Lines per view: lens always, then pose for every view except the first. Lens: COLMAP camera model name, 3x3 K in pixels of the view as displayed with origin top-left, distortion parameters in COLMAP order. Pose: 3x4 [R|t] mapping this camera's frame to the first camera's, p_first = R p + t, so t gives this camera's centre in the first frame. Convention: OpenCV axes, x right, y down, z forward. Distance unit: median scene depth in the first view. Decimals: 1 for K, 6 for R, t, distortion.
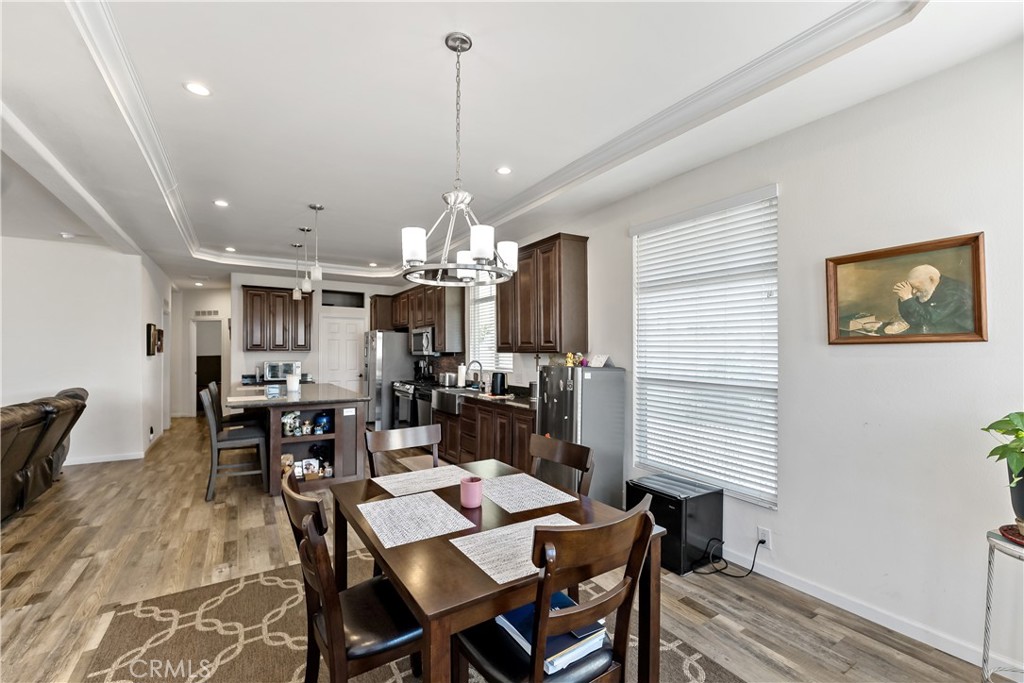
lens RADIAL K [[430.7, 0, 511.2], [0, 430.7, 350.4], [0, 0, 1]] dist [-0.000135, 0.000052]
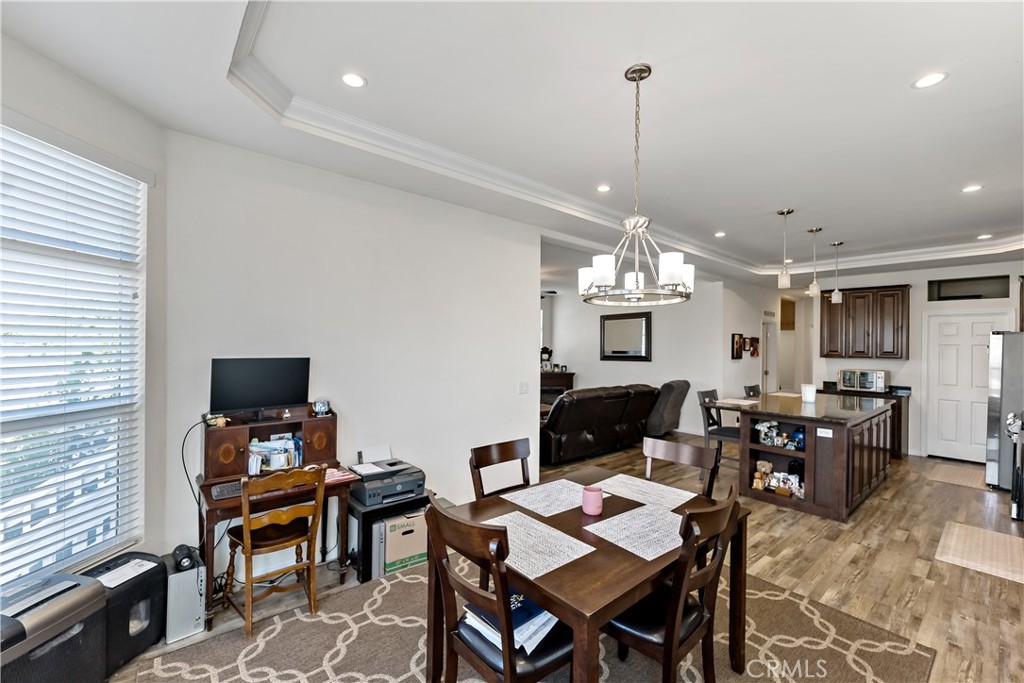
lens RADIAL K [[425.9, 0, 514.2], [0, 425.9, 343.1], [0, 0, 1]] dist [-0.001198, 0.000052]
pose [[0.151557, -0.004126, -0.988440, 0.359675], [-0.012144, 0.999908, -0.006036, -0.024293], [0.988374, 0.012919, 0.151493, 0.237403]]
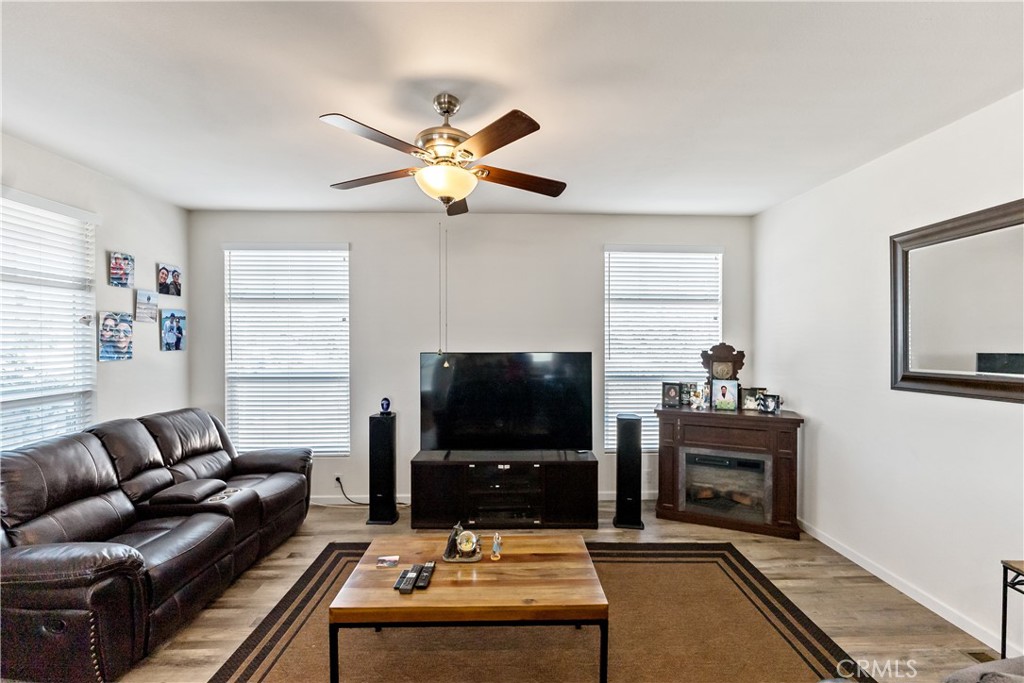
lens RADIAL K [[431.6, 0, 514.3], [0, 431.6, 334.4], [0, 0, 1]] dist [0.002000, 0.000235]
pose [[-0.509243, -0.012202, -0.860536, -0.732650], [0.001614, 0.999884, -0.015133, -0.027038], [0.860621, -0.009095, -0.509165, 0.775577]]
